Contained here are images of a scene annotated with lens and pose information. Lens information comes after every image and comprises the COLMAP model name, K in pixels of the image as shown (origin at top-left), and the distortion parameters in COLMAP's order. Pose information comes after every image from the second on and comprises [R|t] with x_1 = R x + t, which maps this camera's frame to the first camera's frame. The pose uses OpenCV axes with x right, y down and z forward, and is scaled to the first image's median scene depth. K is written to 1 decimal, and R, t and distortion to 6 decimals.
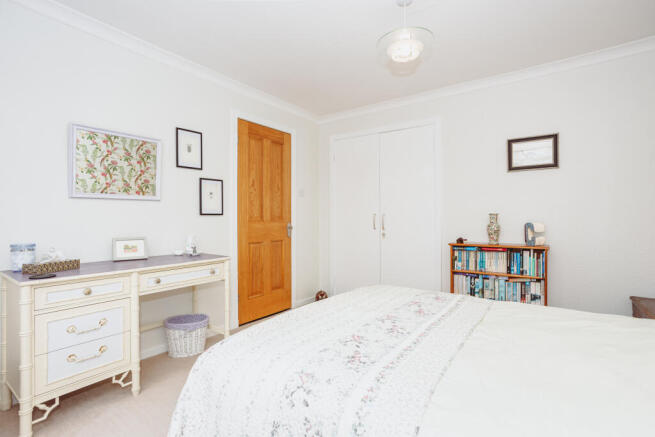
lens RADIAL K [[319.4, 0, 328.6], [0, 319.4, 220.2], [0, 0, 1]] dist [-0.021792, 0.011077]
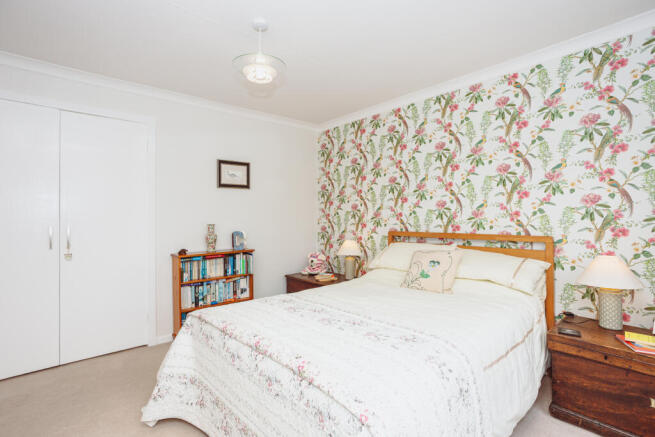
lens RADIAL K [[319.4, 0, 327.2], [0, 319.4, 215.7], [0, 0, 1]] dist [-0.021792, 0.011077]
pose [[0.227386, 0.005449, 0.973790, -0.478218], [0.015004, 0.999846, -0.009099, -0.034583], [-0.973689, 0.016680, 0.227269, 0.361833]]
